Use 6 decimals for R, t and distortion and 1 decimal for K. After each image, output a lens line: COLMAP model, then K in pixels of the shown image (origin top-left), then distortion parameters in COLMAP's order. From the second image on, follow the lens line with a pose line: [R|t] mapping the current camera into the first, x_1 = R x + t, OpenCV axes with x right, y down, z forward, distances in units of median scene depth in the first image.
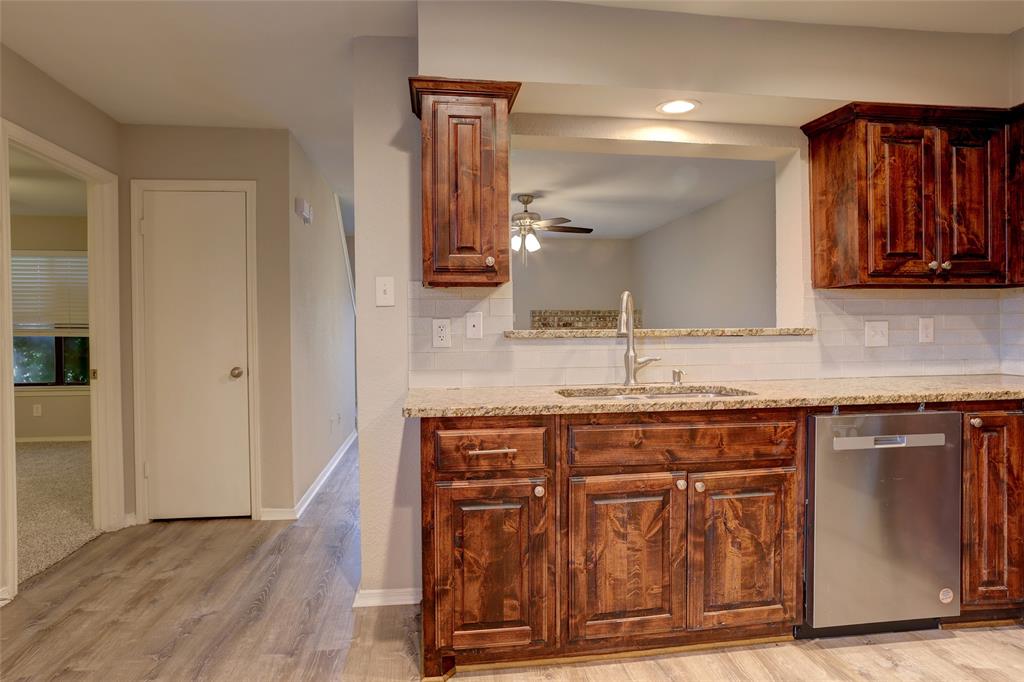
lens RADIAL K [[588.1, 0, 512.3], [0, 588.1, 335.1], [0, 0, 1]] dist [-0.076942, 0.055647]
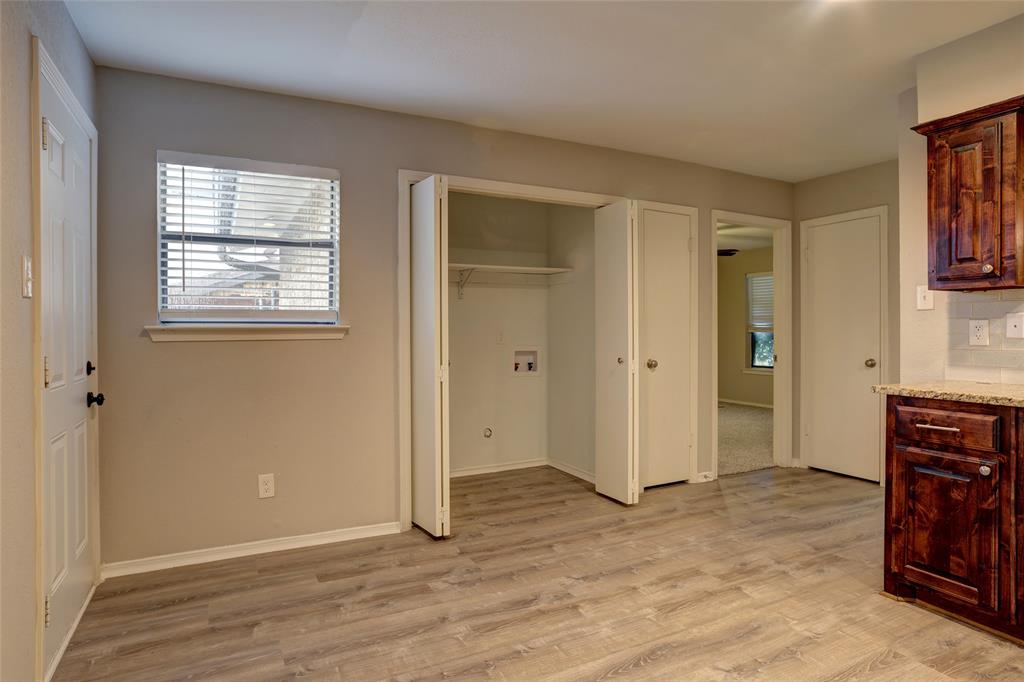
lens RADIAL K [[588.1, 0, 512.3], [0, 588.1, 335.1], [0, 0, 1]] dist [-0.076942, 0.055647]
pose [[0.337069, 0.014784, -0.941364, 0.782596], [-0.012485, 0.999859, 0.011233, 0.000071], [0.941397, 0.007967, 0.337206, -0.252935]]
